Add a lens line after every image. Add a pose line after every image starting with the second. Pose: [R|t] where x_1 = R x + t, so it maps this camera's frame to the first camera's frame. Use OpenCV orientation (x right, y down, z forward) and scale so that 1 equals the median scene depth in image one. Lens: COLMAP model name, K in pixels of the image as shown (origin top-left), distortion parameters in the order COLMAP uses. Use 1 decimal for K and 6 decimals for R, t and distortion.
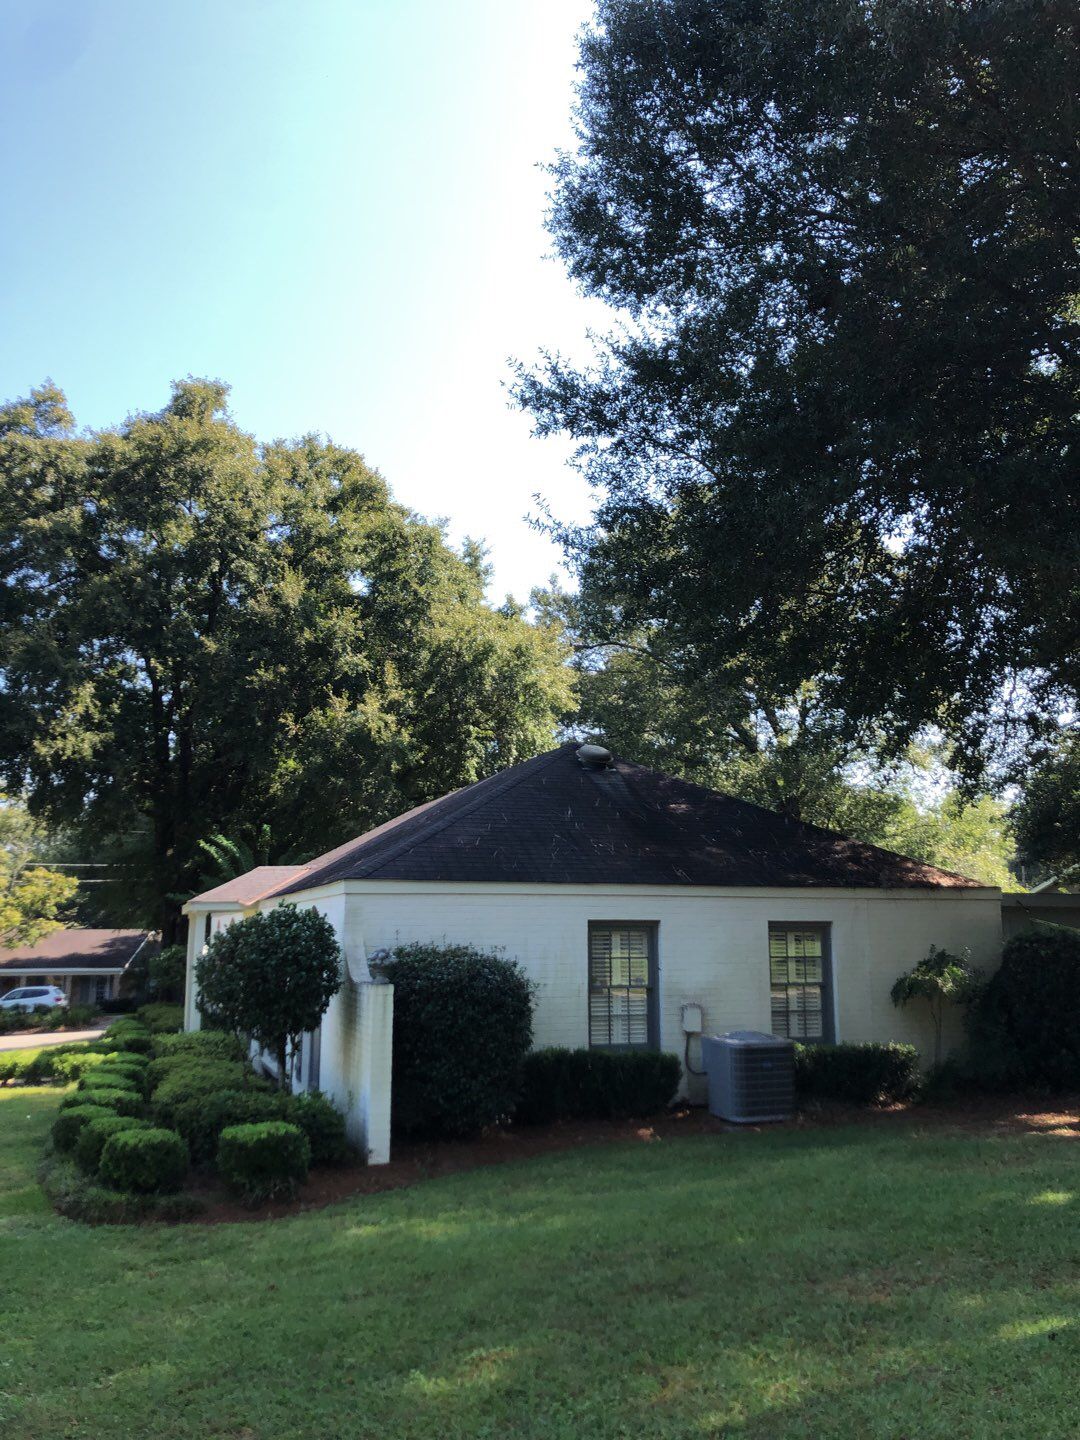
lens RADIAL K [[1217.9, 0, 529.2], [0, 1217.9, 724.0], [0, 0, 1]] dist [0.089680, -0.134436]
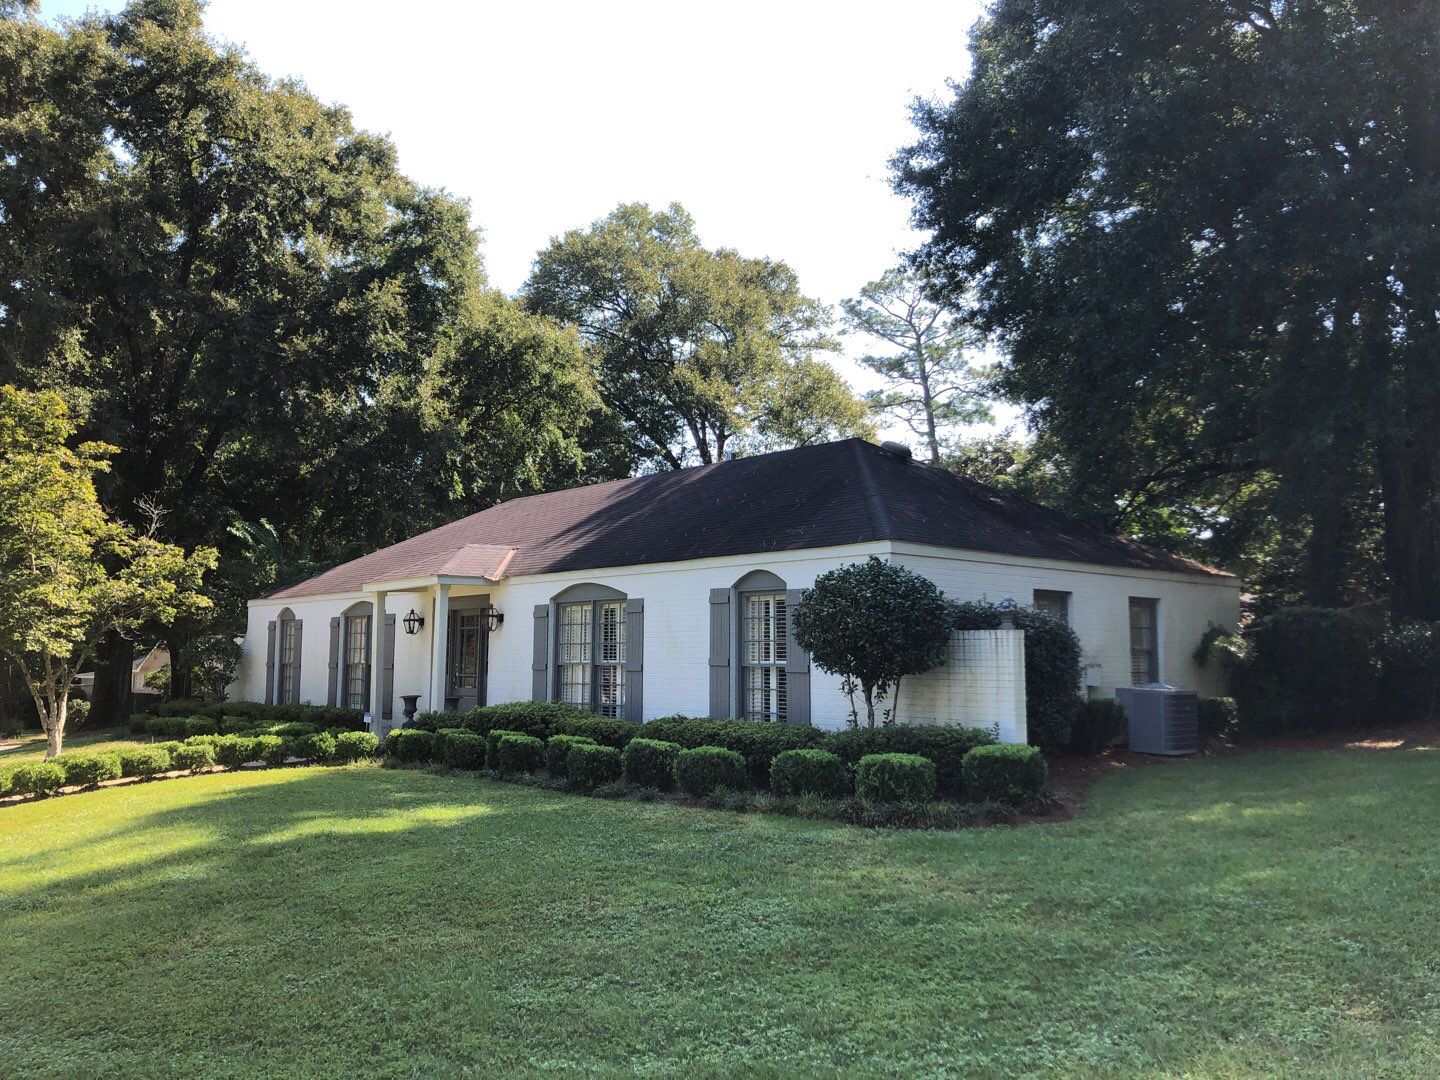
lens RADIAL K [[1217.9, 0, 720.0], [0, 1217.9, 540.0], [0, 0, 1]] dist [0.089680, -0.134436]
pose [[0.908330, 0.048437, 0.415439, -0.301749], [-0.074972, 0.996040, 0.047791, 0.037004], [-0.411479, -0.074557, 0.908365, 0.043201]]
